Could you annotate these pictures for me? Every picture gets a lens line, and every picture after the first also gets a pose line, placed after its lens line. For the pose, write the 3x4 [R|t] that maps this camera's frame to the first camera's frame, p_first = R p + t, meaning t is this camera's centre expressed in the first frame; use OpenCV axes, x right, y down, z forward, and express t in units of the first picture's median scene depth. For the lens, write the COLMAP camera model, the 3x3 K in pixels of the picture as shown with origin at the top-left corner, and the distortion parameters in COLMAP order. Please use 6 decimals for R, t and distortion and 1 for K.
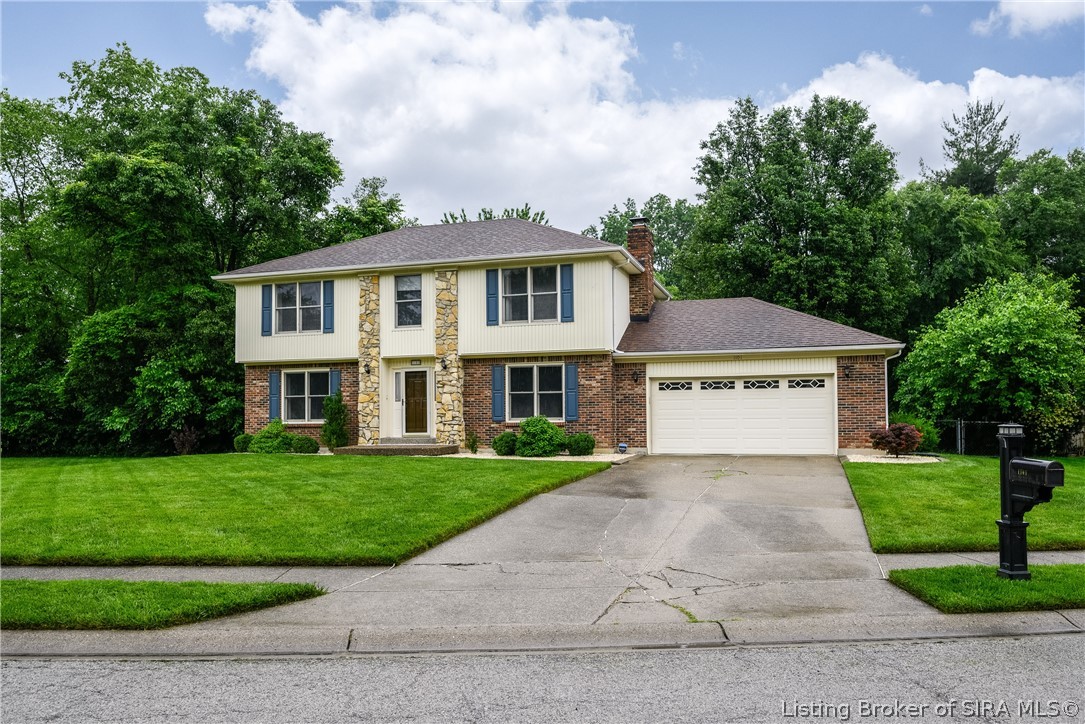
lens RADIAL K [[780.3, 0, 517.8], [0, 780.3, 384.0], [0, 0, 1]] dist [0.058166, -0.000048]
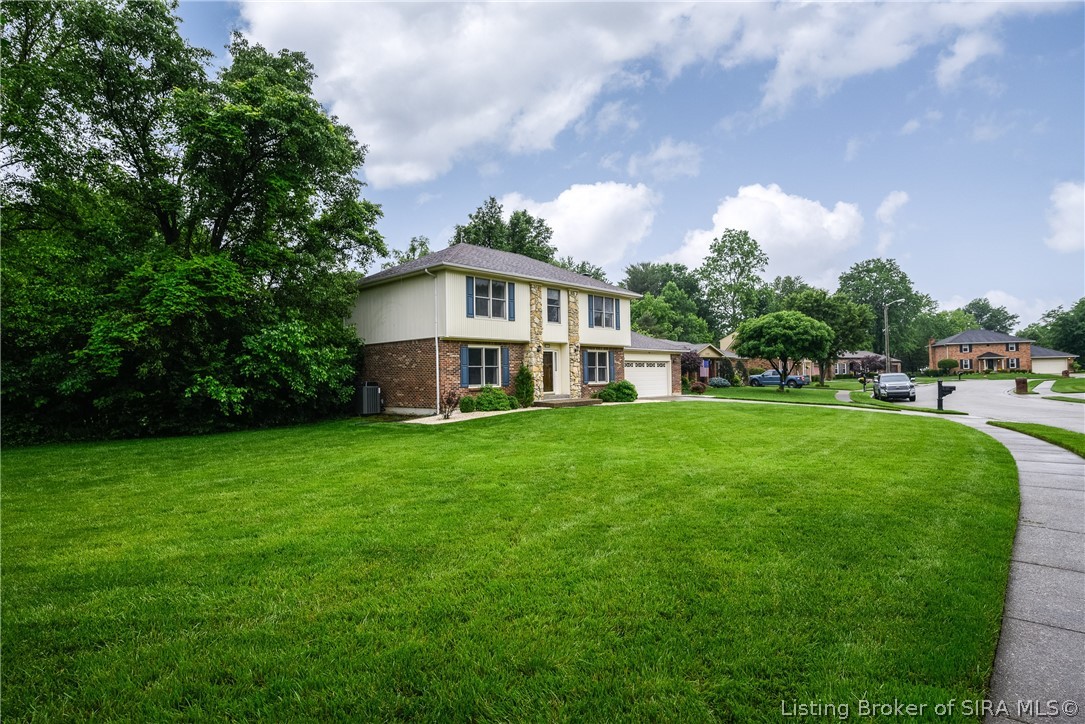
lens RADIAL K [[566.3, 0, 547.6], [0, 566.3, 364.7], [0, 0, 1]] dist [0.000405, 0.000011]
pose [[0.398979, 0.018053, 0.916782, -1.157972], [-0.025336, 0.999642, -0.008659, 0.018932], [-0.916610, -0.019772, 0.399293, 0.563218]]
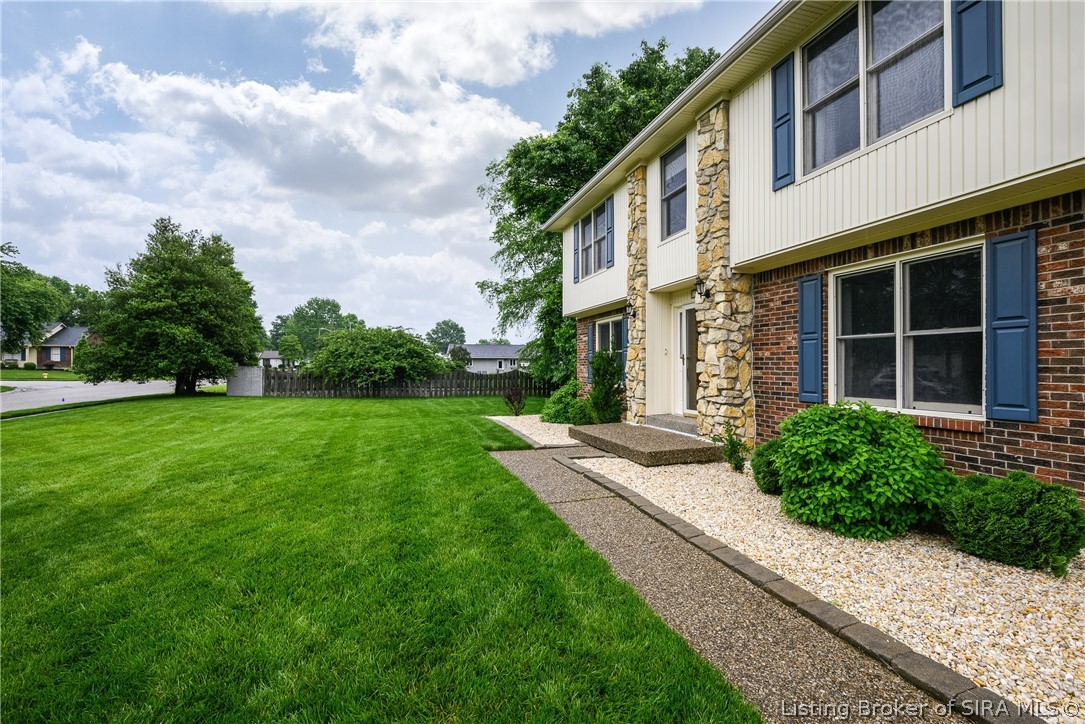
lens RADIAL K [[498.6, 0, 545.5], [0, 498.6, 361.9], [0, 0, 1]] dist [-0.001493, -0.001001]
pose [[0.577513, -0.000509, -0.816381, 0.115085], [0.034416, 0.999126, 0.023724, 0.012098], [0.815656, -0.041798, 0.577026, 0.691219]]
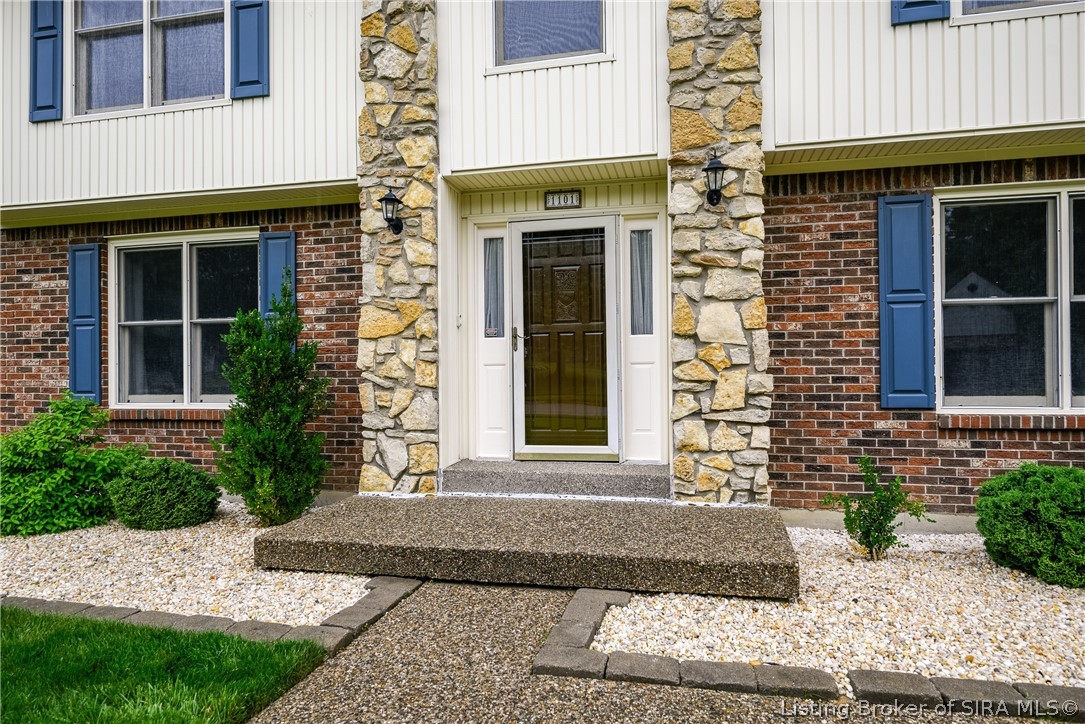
lens RADIAL K [[671.1, 0, 548.0], [0, 671.1, 364.8], [0, 0, 1]] dist [0.004232, 0.001400]
pose [[0.994763, 0.000191, 0.102207, -0.162935], [-0.003751, 0.999393, 0.034642, 0.024610], [-0.102139, -0.034844, 0.994160, 0.762973]]
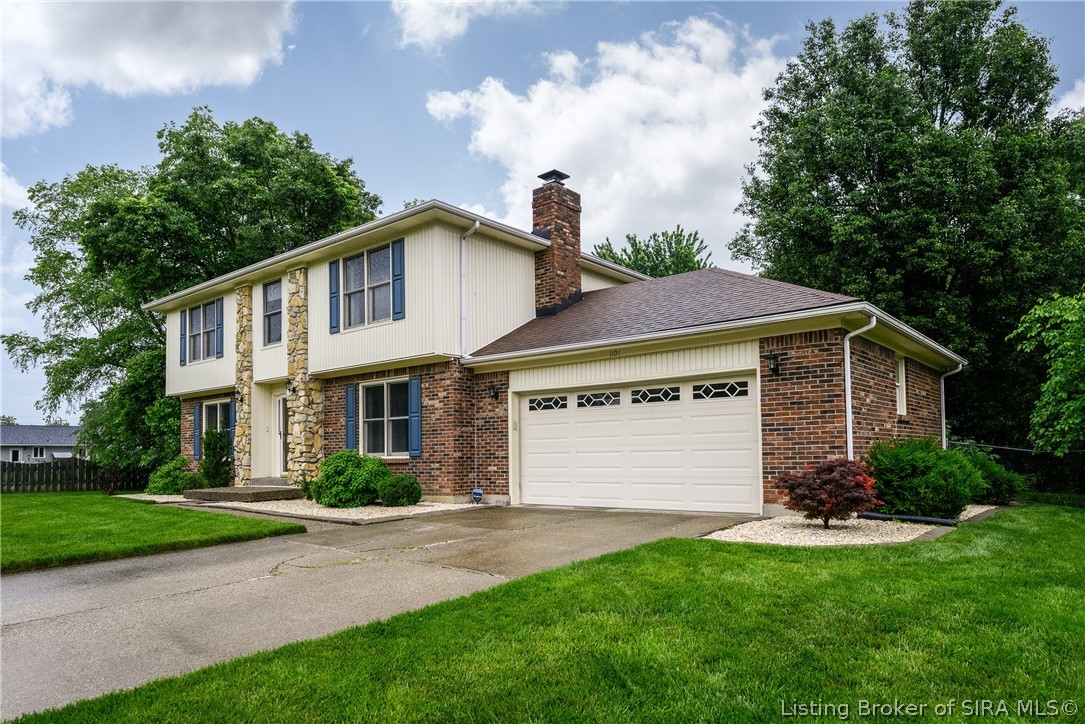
lens RADIAL K [[671.1, 0, 523.4], [0, 671.1, 429.9], [0, 0, 1]] dist [0.004232, 0.001400]
pose [[0.930014, -0.019850, -0.366987, 0.365278], [0.024731, 0.999657, 0.008601, 0.018369], [0.366691, -0.017075, 0.930186, 0.431054]]
